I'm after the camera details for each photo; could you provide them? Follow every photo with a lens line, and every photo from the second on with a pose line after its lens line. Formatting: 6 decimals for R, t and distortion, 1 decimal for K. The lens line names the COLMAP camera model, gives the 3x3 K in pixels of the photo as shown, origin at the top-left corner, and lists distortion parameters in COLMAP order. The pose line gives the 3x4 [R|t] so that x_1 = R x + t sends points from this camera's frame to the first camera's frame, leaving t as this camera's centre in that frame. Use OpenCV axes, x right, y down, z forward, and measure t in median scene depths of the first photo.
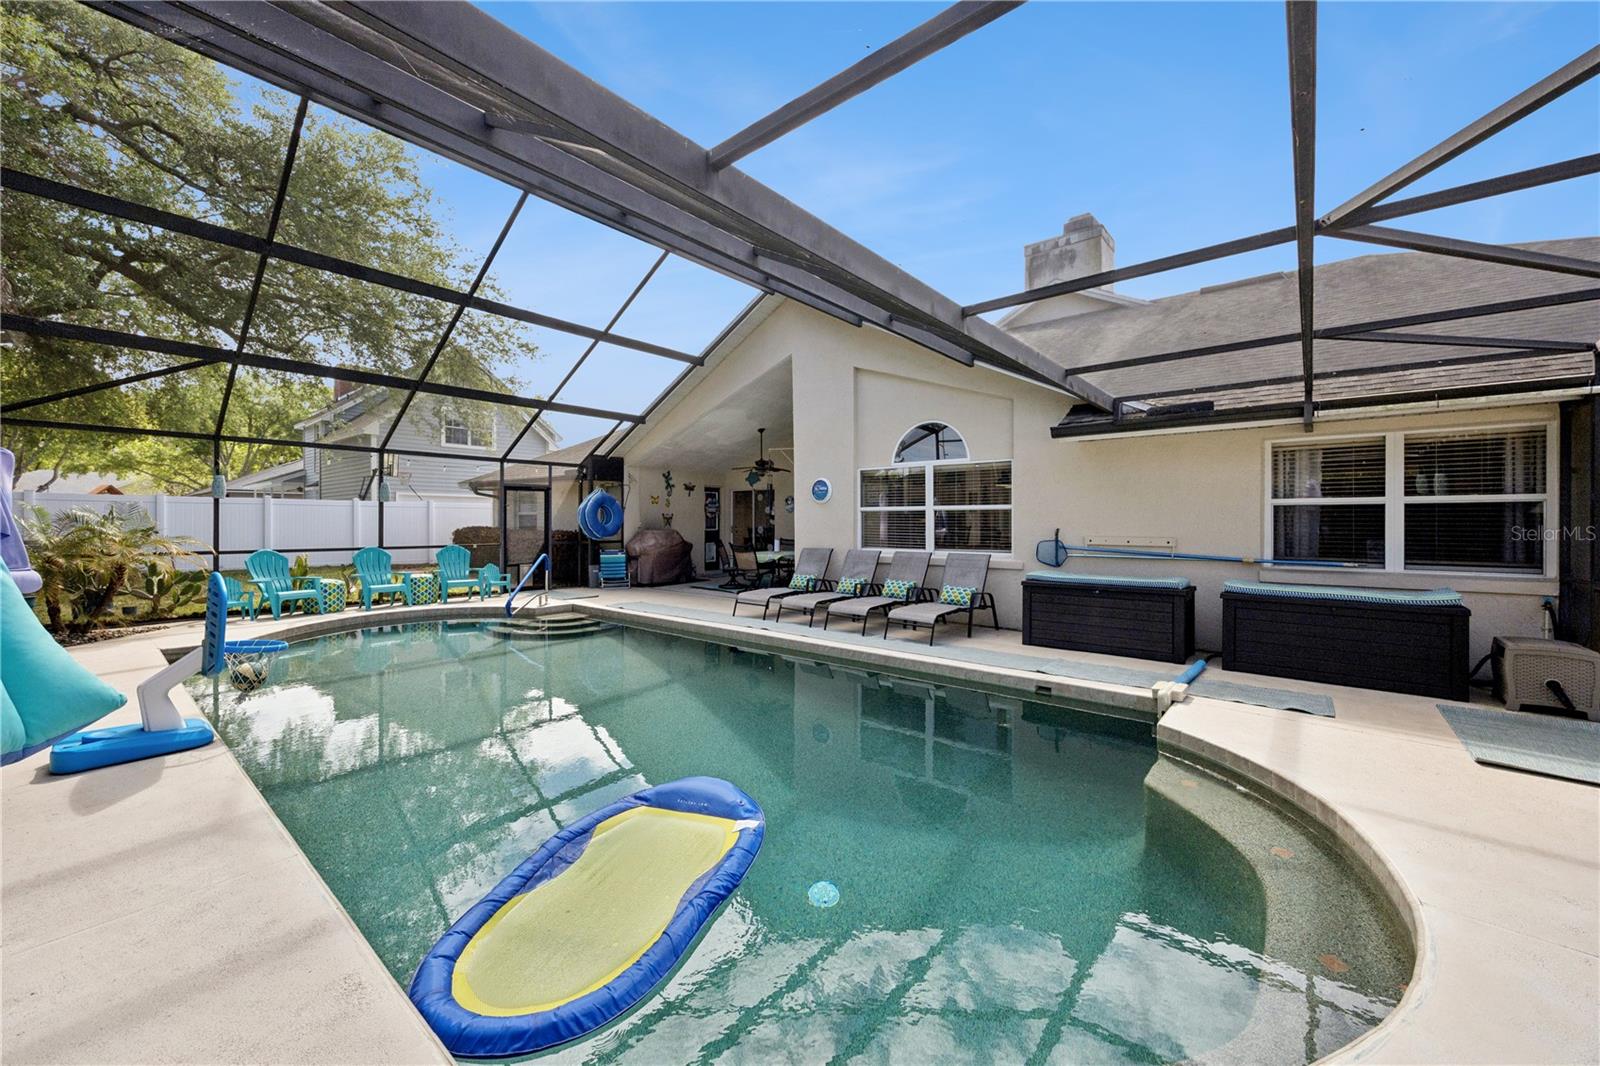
lens RADIAL K [[615.1, 0, 802.7], [0, 615.1, 524.9], [0, 0, 1]] dist [0.000868, 0.000106]
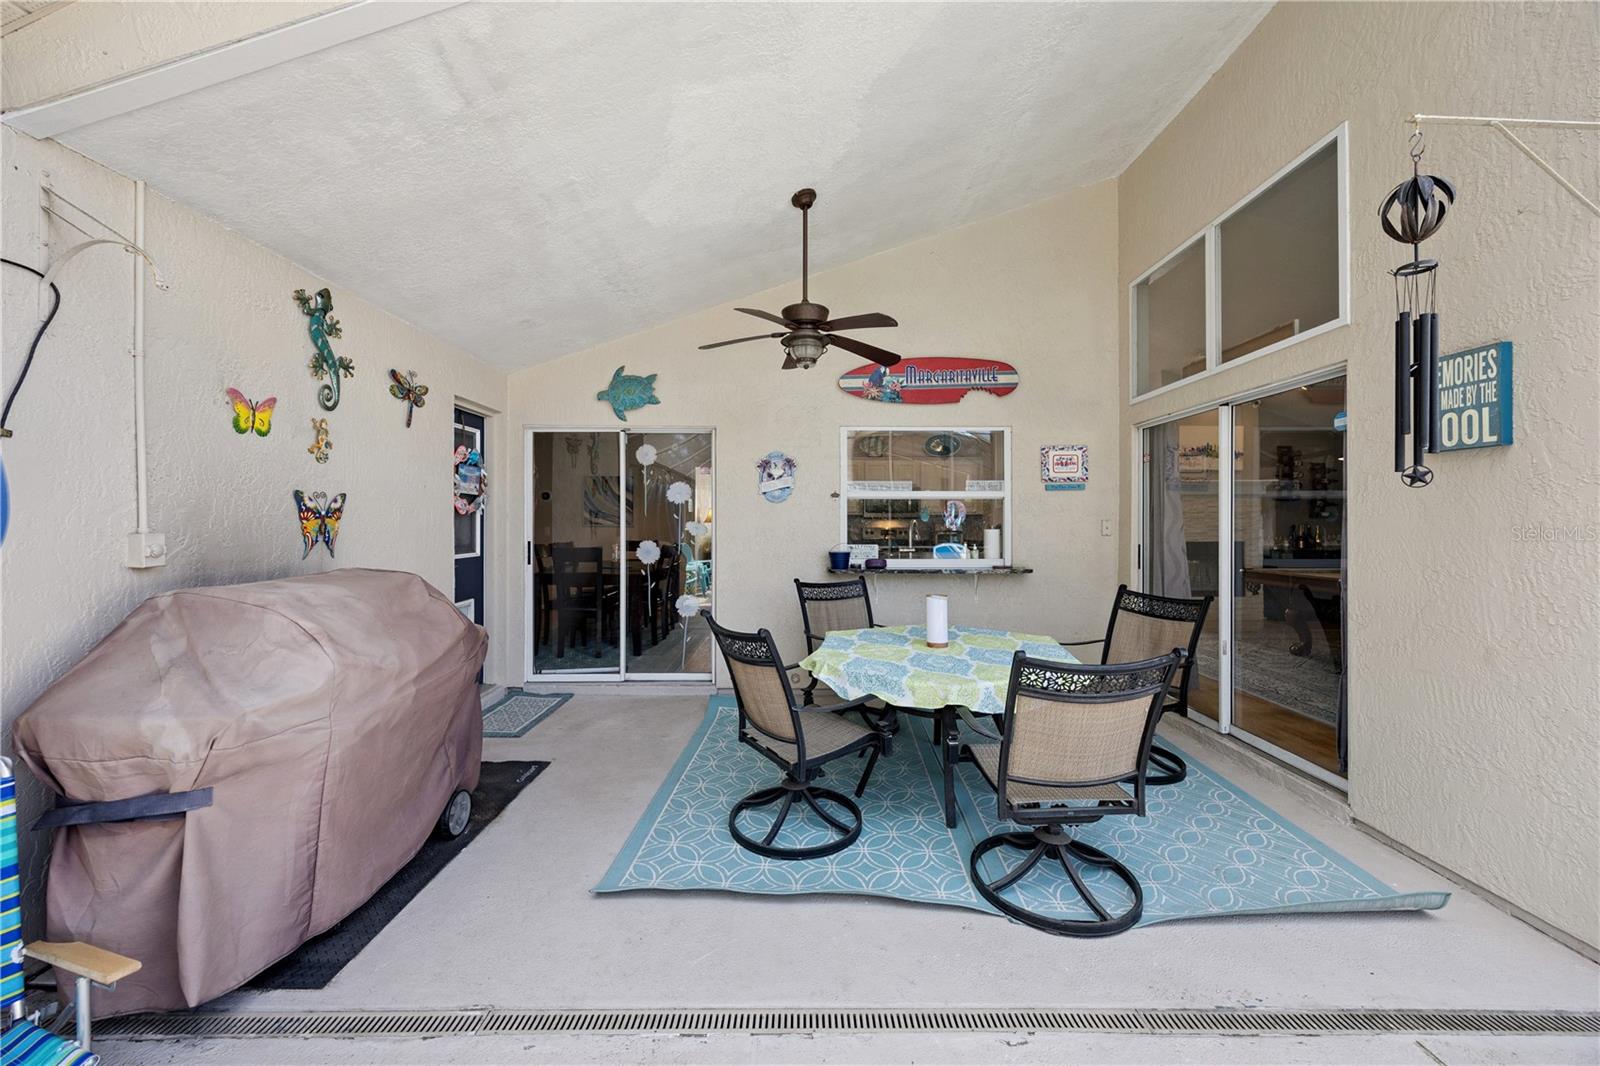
lens RADIAL K [[615.1, 0, 802.7], [0, 615.1, 524.9], [0, 0, 1]] dist [0.000868, 0.000106]
pose [[0.773140, 0.002960, 0.634229, -0.224728], [-0.000537, 0.999992, -0.004012, -0.006372], [-0.634235, 0.002761, 0.773135, 0.733831]]
